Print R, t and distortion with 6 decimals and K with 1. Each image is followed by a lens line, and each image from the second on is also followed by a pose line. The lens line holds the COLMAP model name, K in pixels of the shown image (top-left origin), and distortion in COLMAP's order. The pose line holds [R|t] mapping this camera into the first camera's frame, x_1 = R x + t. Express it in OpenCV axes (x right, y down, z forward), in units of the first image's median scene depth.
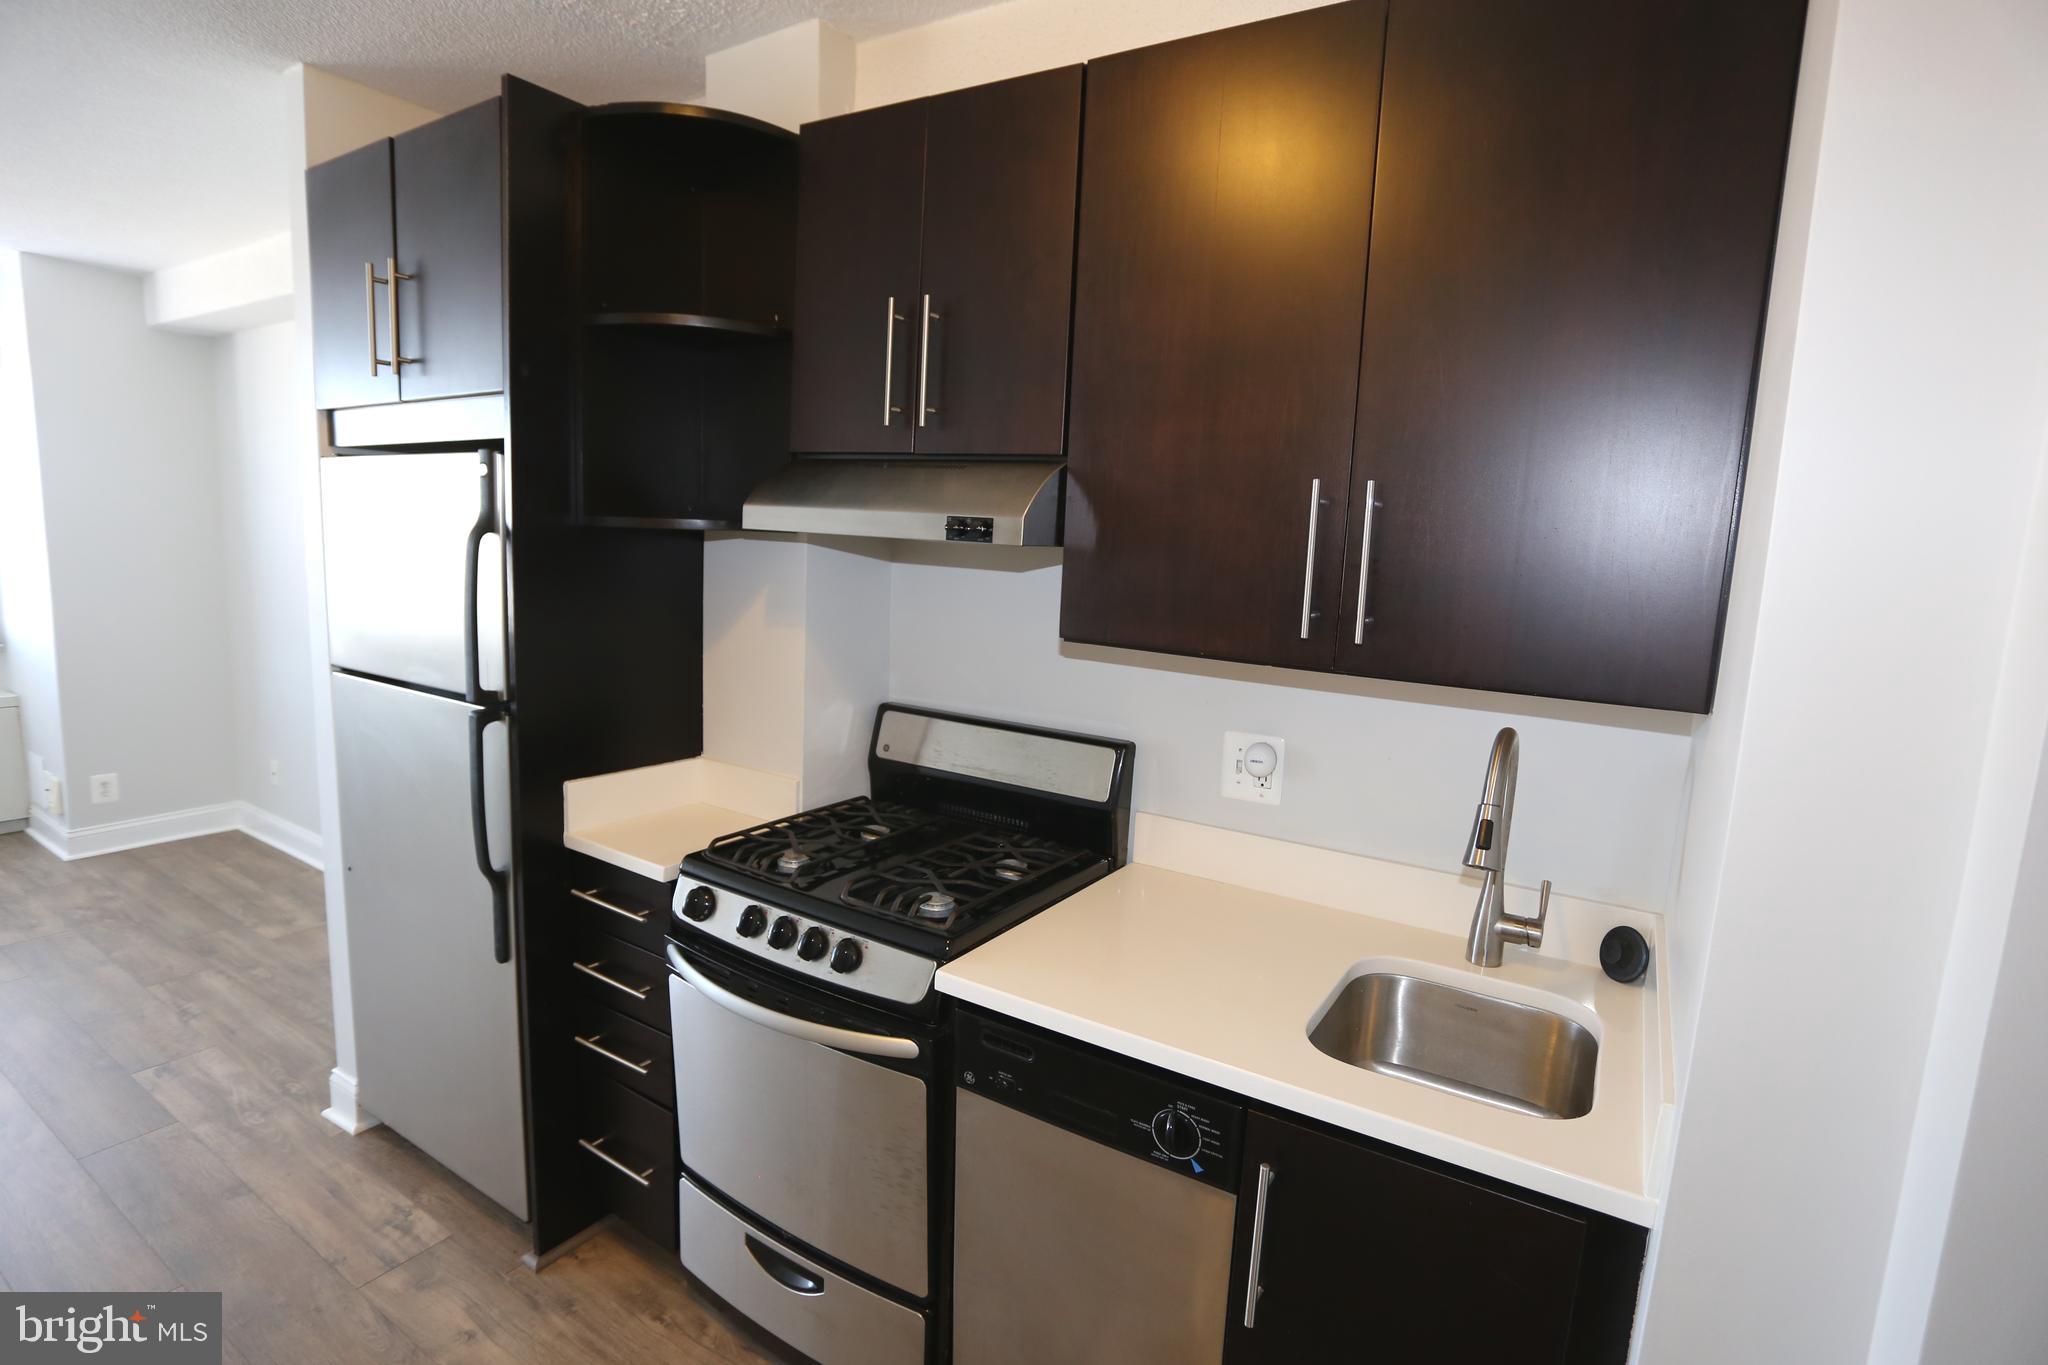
lens RADIAL K [[995.4, 0, 1022.1], [0, 995.4, 682.4], [0, 0, 1]] dist [-0.074840, 0.031575]
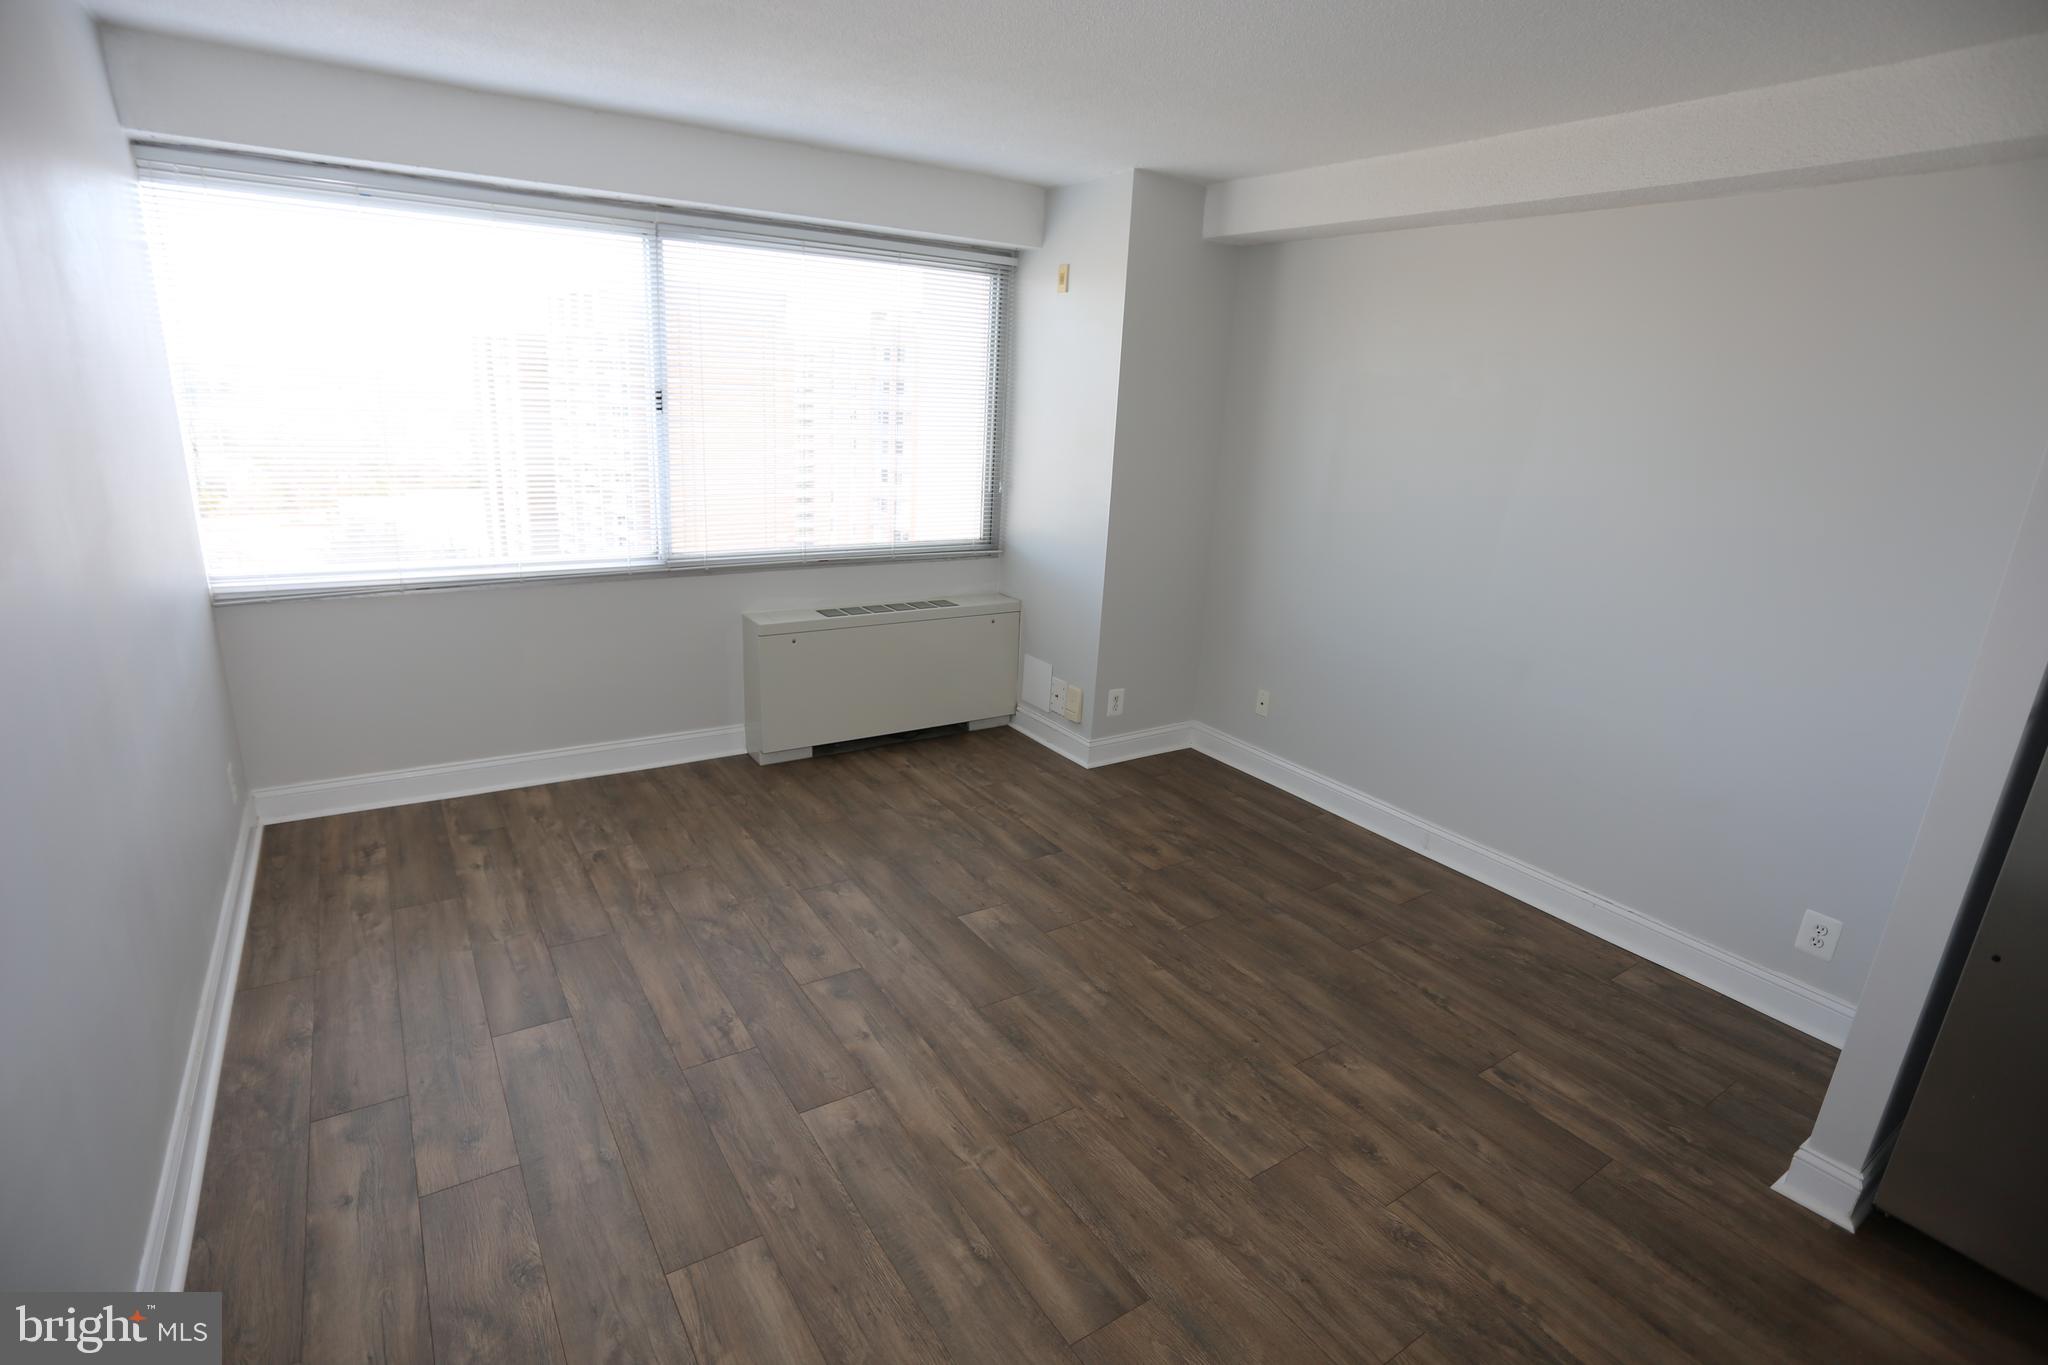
lens RADIAL K [[995.4, 0, 1022.1], [0, 995.4, 682.4], [0, 0, 1]] dist [-0.074840, 0.031575]
pose [[0.912814, 0.116867, -0.391295, -1.374704], [-0.068407, 0.988396, 0.135621, -0.108392], [0.402605, -0.097029, 0.910217, -0.050324]]
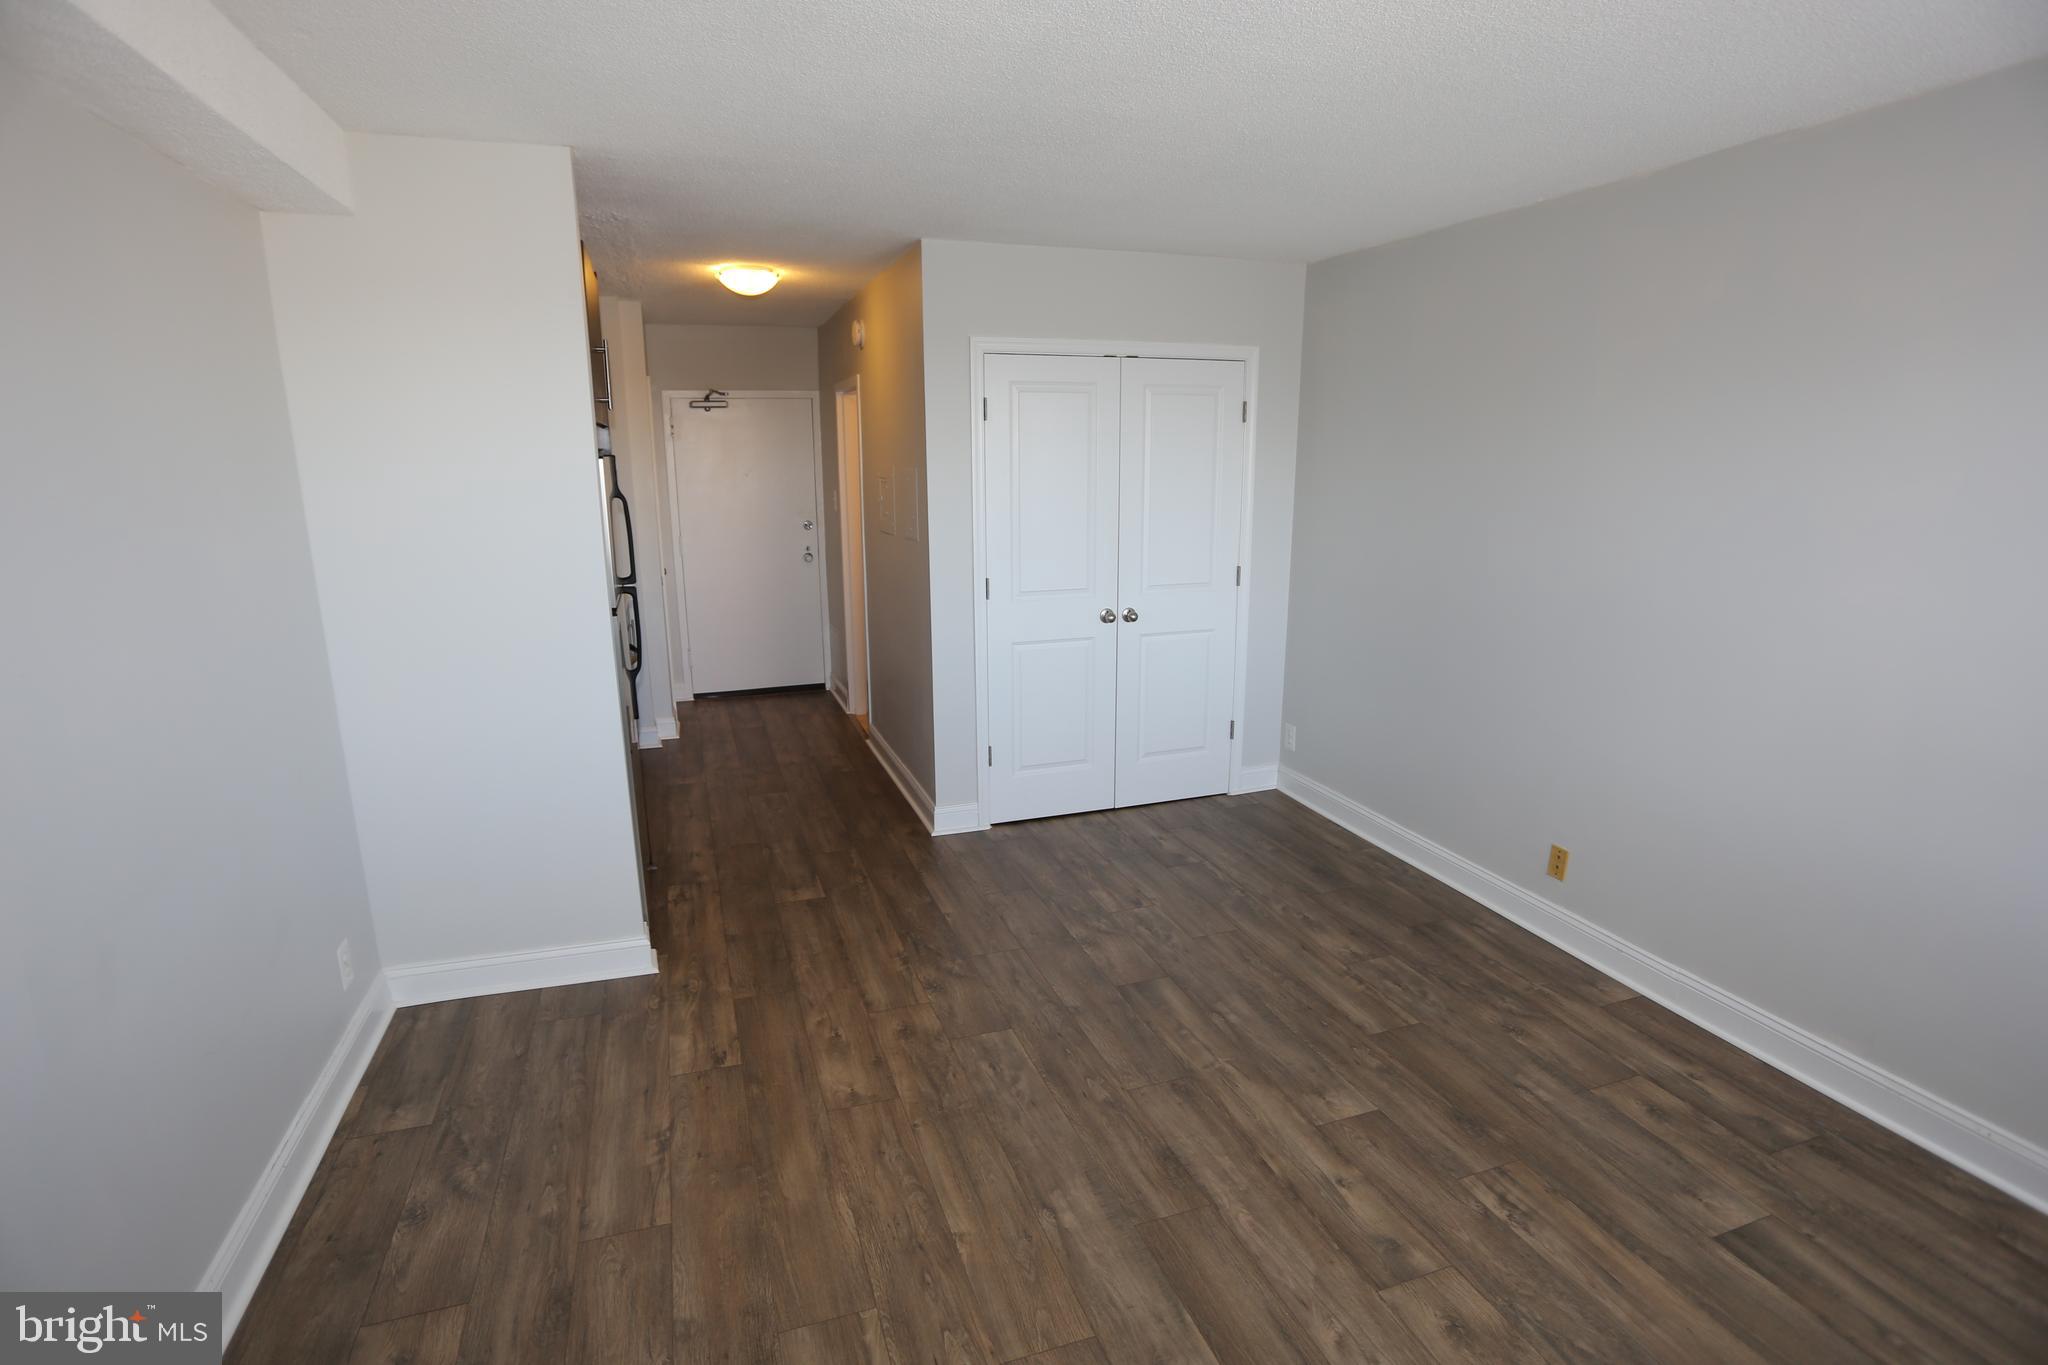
lens RADIAL K [[995.4, 0, 1022.1], [0, 995.4, 682.4], [0, 0, 1]] dist [-0.074840, 0.031575]
pose [[-0.782813, -0.180854, 0.595396, -2.332598], [0.057396, 0.931767, 0.358490, -0.451040], [-0.619605, 0.314804, -0.719019, 1.945175]]
